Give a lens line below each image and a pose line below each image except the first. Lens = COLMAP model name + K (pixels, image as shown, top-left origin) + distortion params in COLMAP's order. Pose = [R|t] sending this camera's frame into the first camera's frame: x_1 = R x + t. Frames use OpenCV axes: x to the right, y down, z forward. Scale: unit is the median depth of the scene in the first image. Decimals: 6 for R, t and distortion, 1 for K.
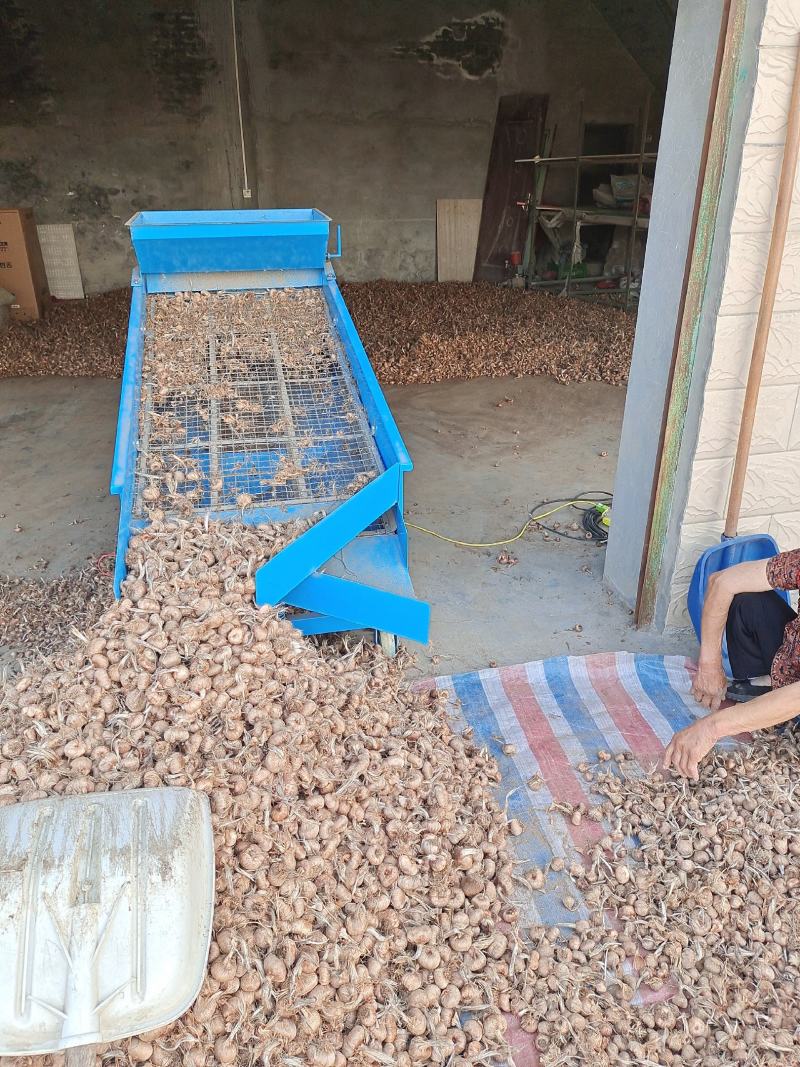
lens RADIAL K [[793.7, 0, 403.3], [0, 793.7, 534.9], [0, 0, 1]] dist [0.080904, -0.113277]
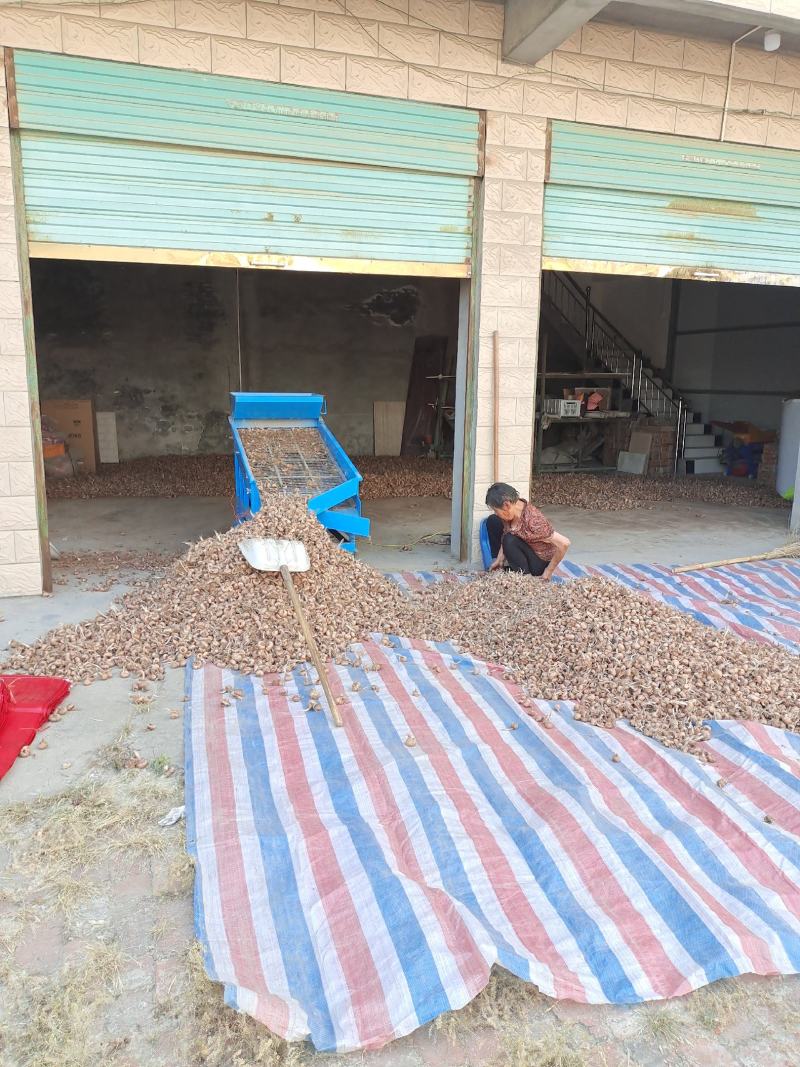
lens RADIAL K [[796.5, 0, 403.1], [0, 796.5, 531.0], [0, 0, 1]] dist [0.101195, -0.112502]
pose [[0.997284, 0.002372, 0.073609, -0.060907], [0.015839, 0.969186, -0.245820, 0.922596], [-0.071923, 0.246318, 0.966517, -1.894546]]
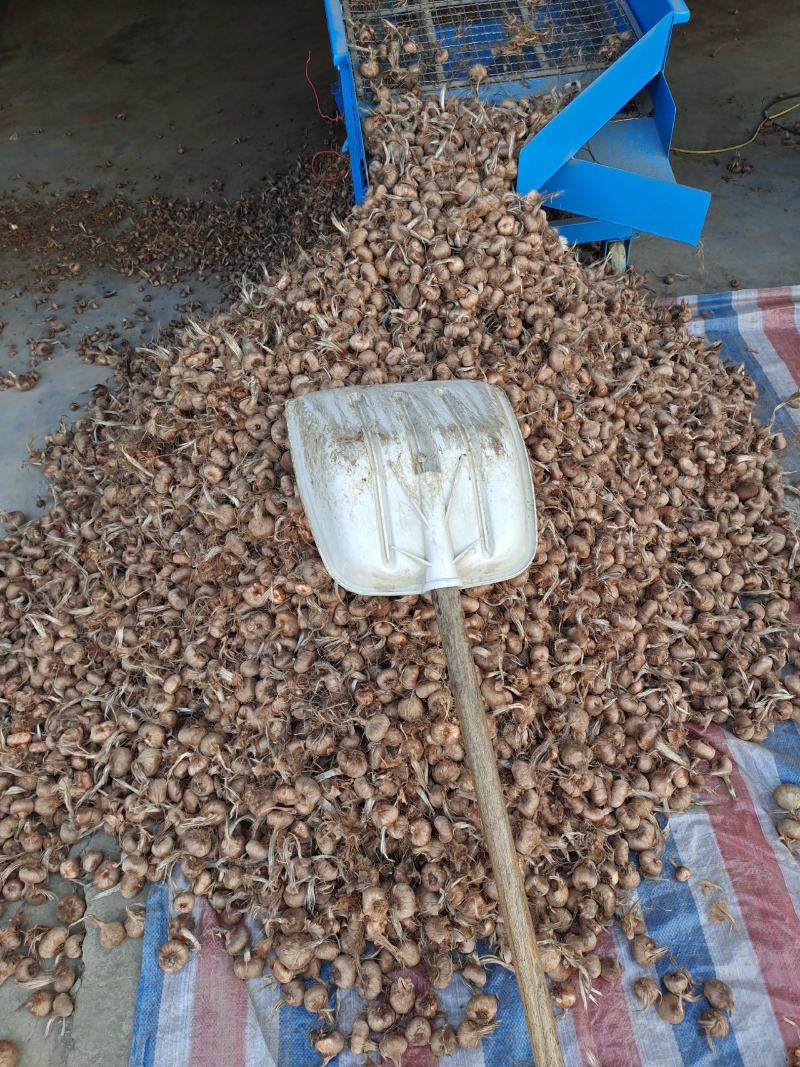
lens RADIAL K [[793.7, 0, 403.3], [0, 793.7, 534.9], [0, 0, 1]] dist [0.080904, -0.113277]
pose [[0.992556, 0.028289, -0.118454, -0.209940], [0.019886, 0.921945, 0.386810, 0.097298], [0.120151, -0.386286, 0.914520, 0.028747]]
